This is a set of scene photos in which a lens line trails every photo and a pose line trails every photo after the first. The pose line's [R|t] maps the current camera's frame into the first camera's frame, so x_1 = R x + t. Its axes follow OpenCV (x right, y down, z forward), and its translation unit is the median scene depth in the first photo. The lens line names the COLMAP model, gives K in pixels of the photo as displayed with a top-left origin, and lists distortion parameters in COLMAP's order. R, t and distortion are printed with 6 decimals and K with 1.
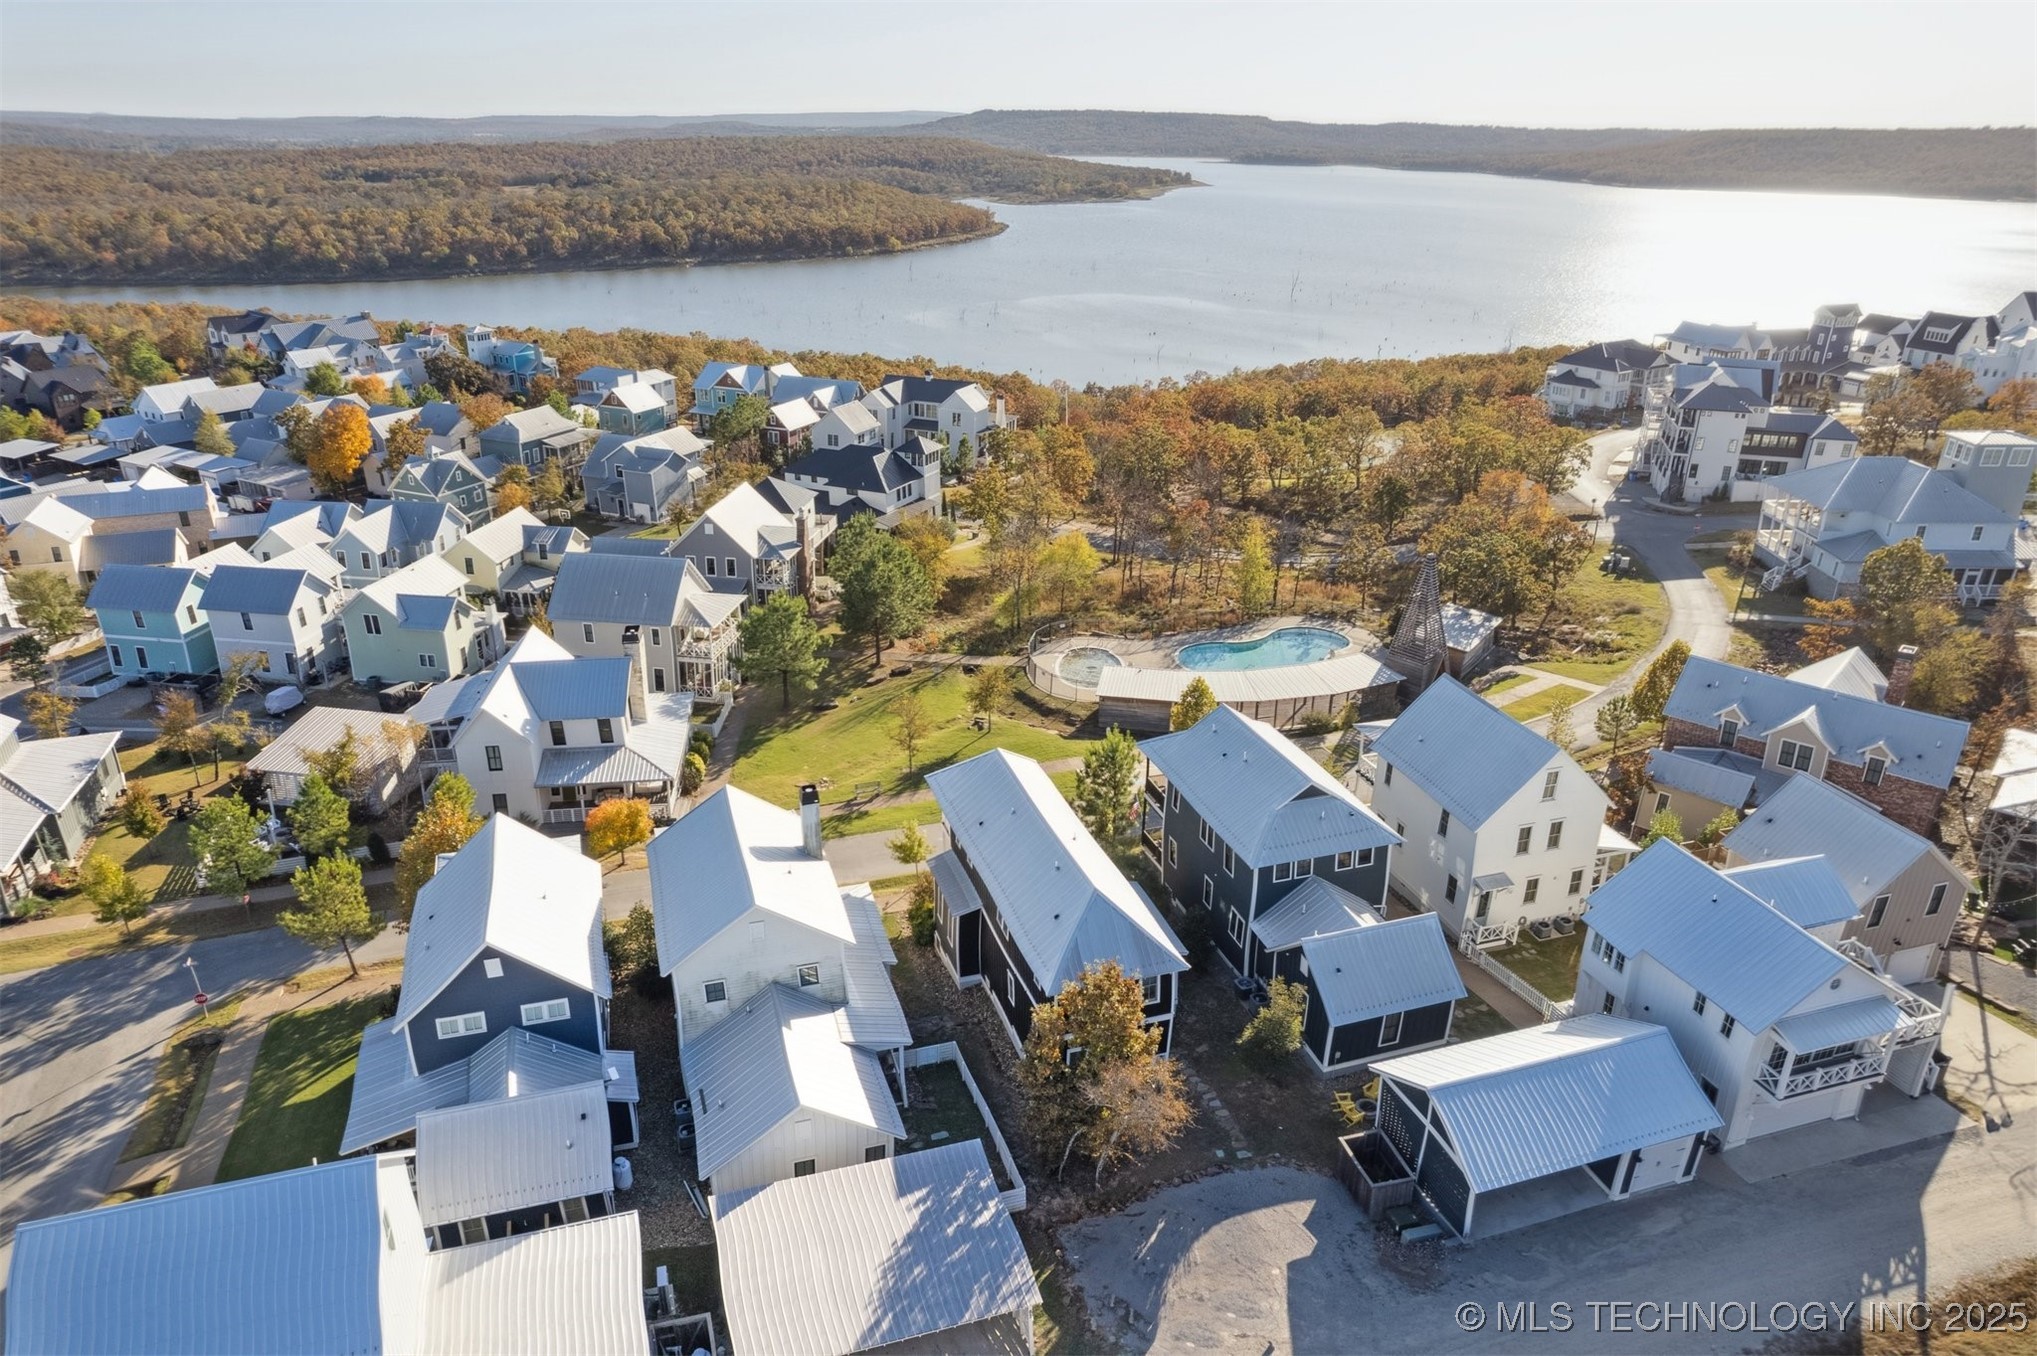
lens RADIAL K [[1338.0, 0, 1018.5], [0, 1338.0, 678.0], [0, 0, 1]] dist [-0.081631, 0.078902]
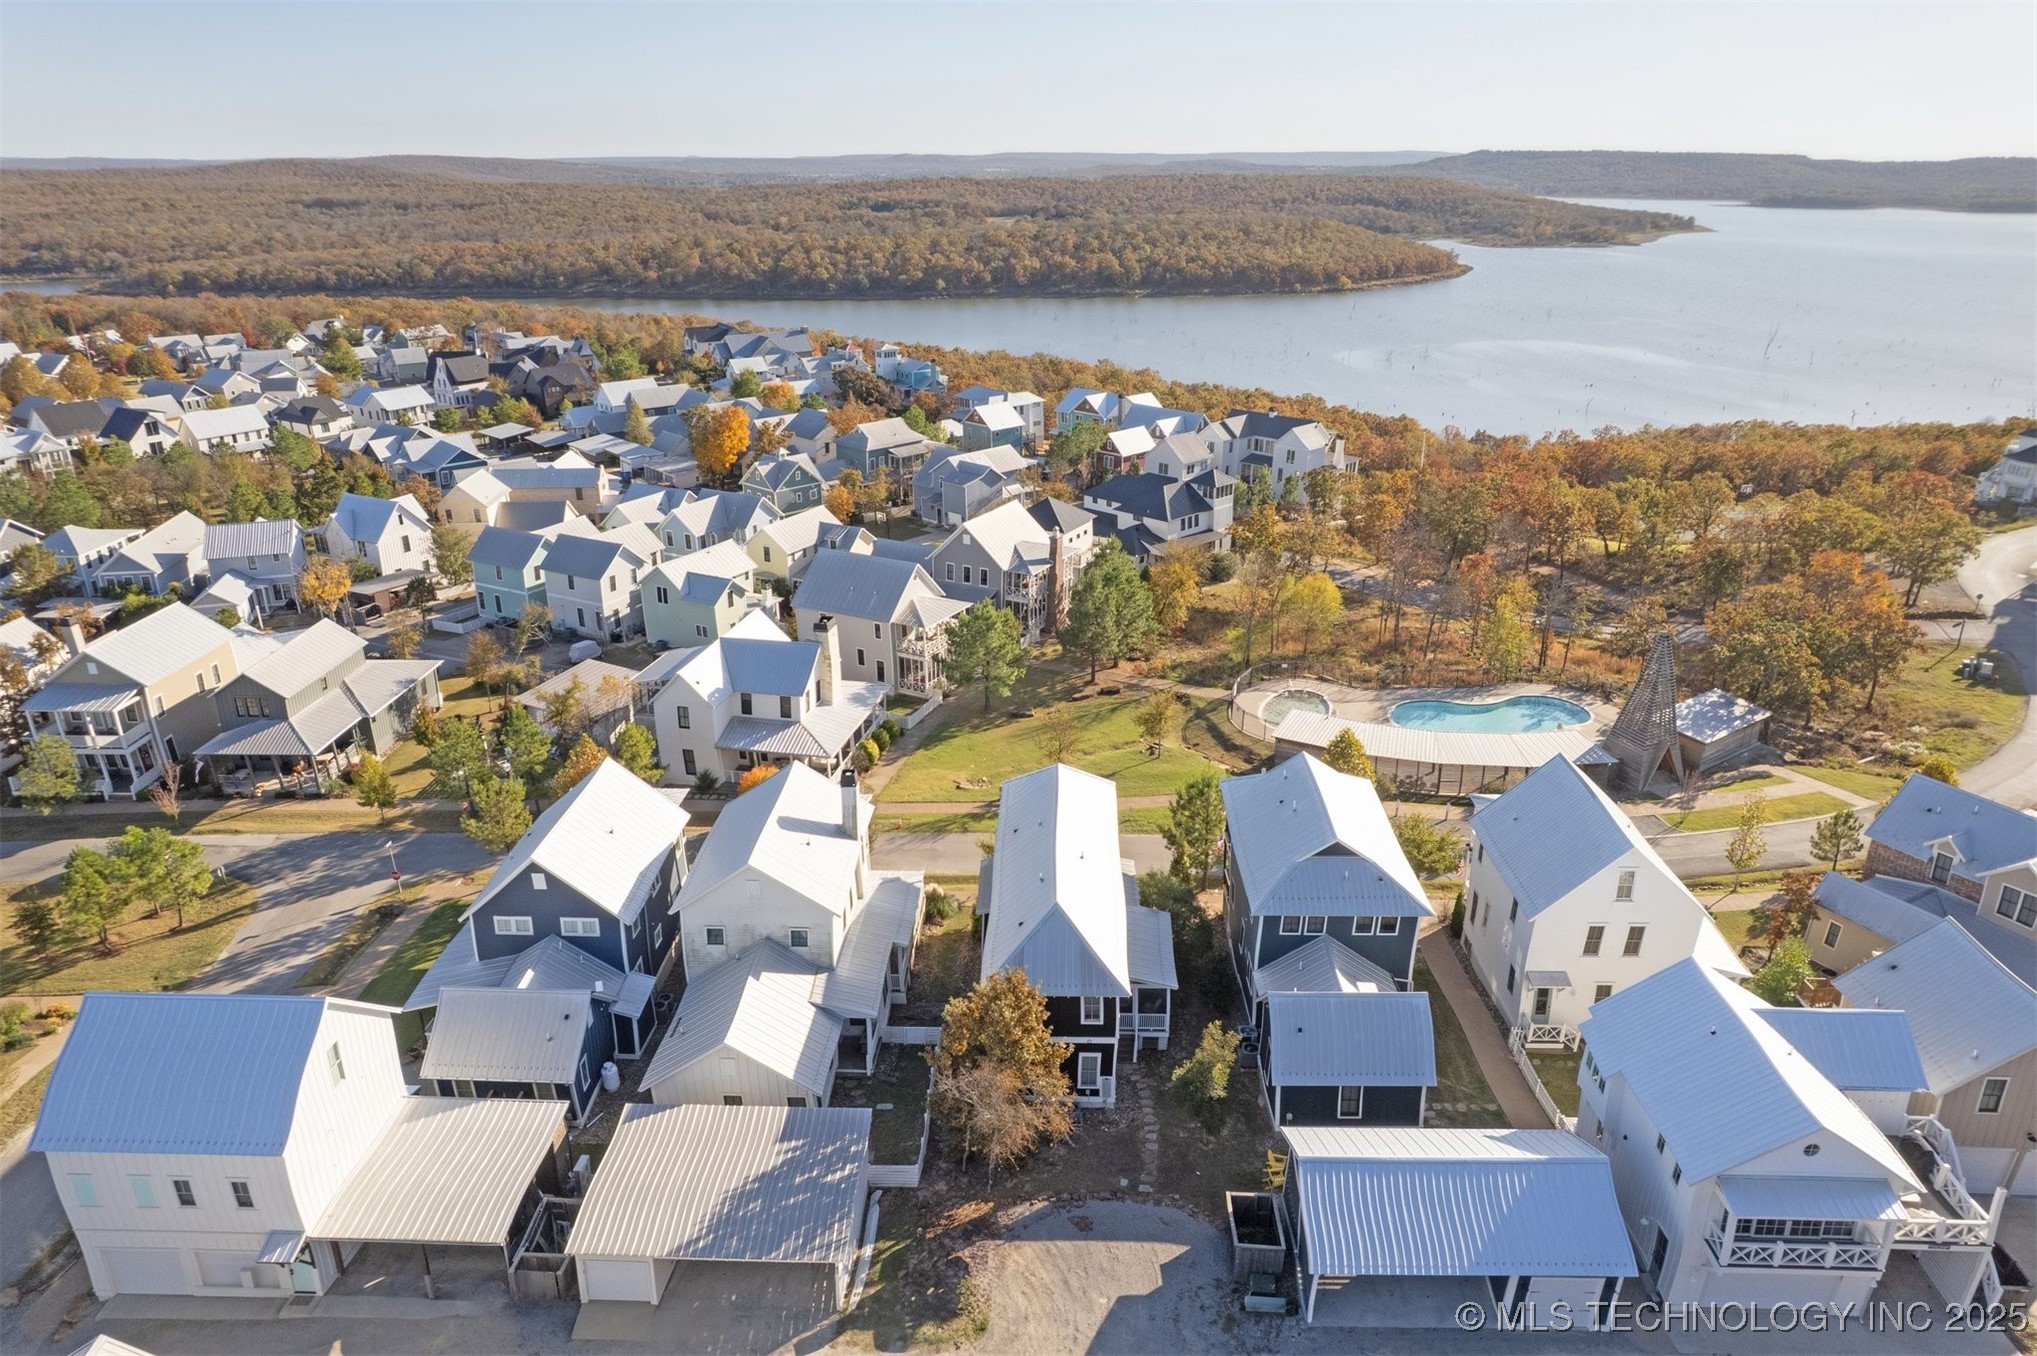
lens RADIAL K [[1324.2, 0, 1036.5], [0, 1324.2, 701.4], [0, 0, 1]] dist [-0.082583, 0.075735]
pose [[0.943841, 0.120228, -0.307748, 0.146419], [-0.122077, 0.992431, 0.013314, -0.003159], [0.307020, 0.025003, 0.951375, 0.010394]]
